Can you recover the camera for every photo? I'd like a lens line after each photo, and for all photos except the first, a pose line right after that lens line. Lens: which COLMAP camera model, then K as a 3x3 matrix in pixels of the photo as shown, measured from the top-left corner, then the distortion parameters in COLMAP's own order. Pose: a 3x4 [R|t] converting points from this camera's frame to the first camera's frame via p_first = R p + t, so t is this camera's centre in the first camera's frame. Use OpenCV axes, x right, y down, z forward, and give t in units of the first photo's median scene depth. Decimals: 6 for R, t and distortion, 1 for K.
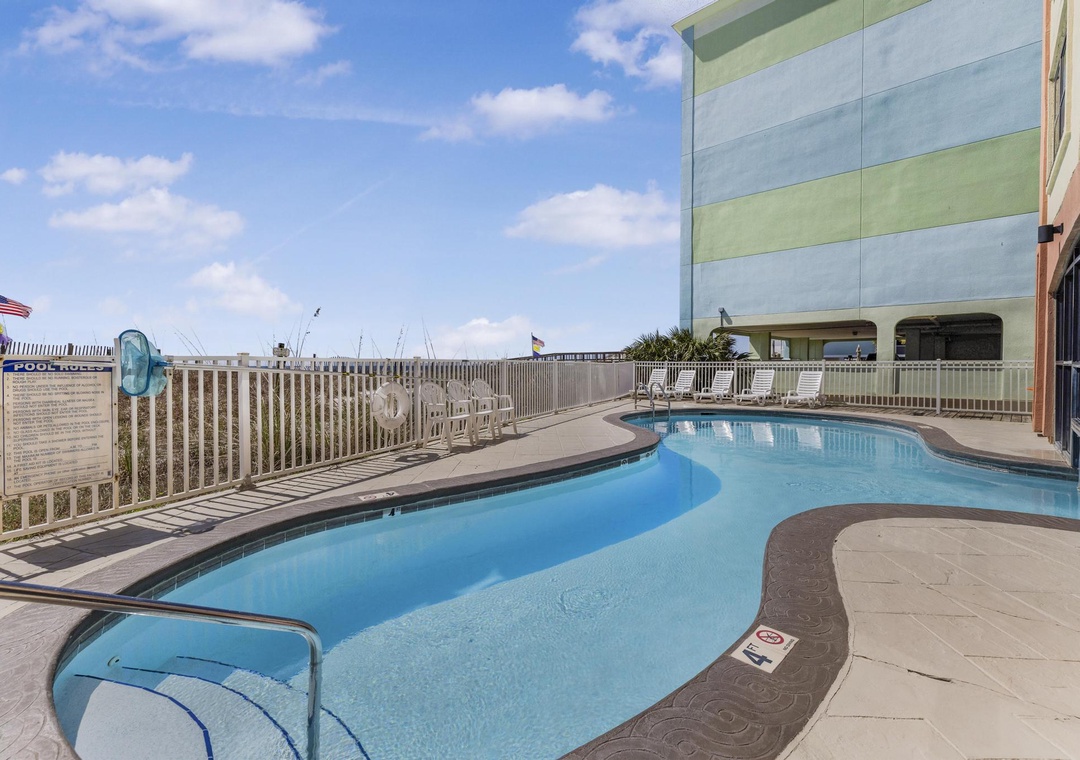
lens RADIAL K [[478.3, 0, 540.0], [0, 478.3, 380.0], [0, 0, 1]] dist [0.001269, 0.000032]
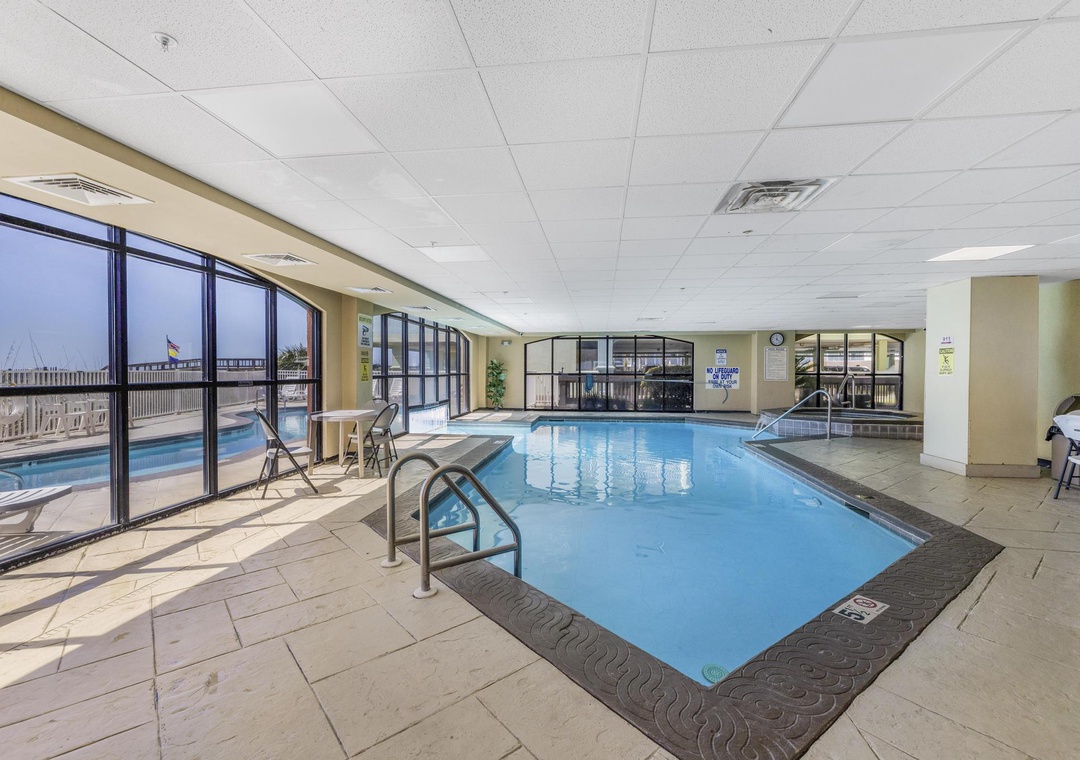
lens RADIAL K [[478.3, 0, 540.0], [0, 478.3, 380.0], [0, 0, 1]] dist [0.001269, 0.000032]
pose [[0.804048, -0.010557, 0.594471, 0.055792], [0.018299, 0.999808, -0.006994, 0.010797], [-0.594283, 0.016502, 0.804087, -0.589930]]
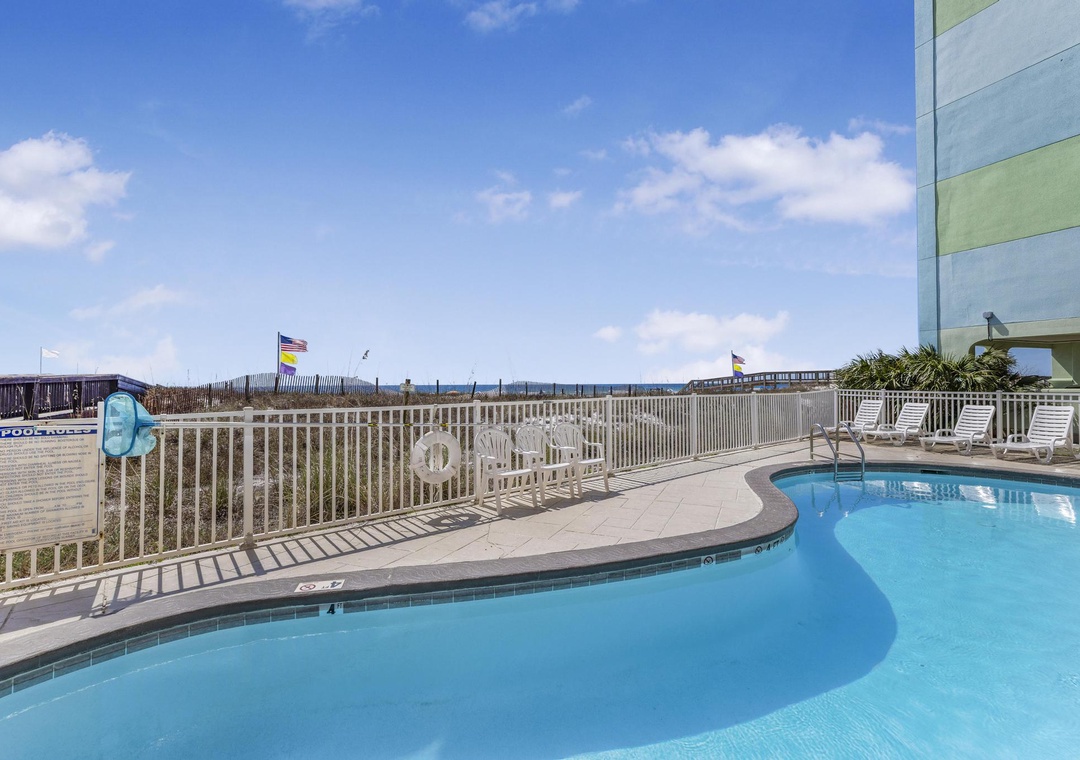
lens RADIAL K [[478.3, 0, 540.0], [0, 478.3, 380.0], [0, 0, 1]] dist [0.001269, 0.000032]
pose [[0.908738, -0.005907, -0.417326, 0.150933], [-0.010014, 0.999303, -0.035950, -0.038099], [0.417248, 0.036849, 0.908045, 0.160169]]
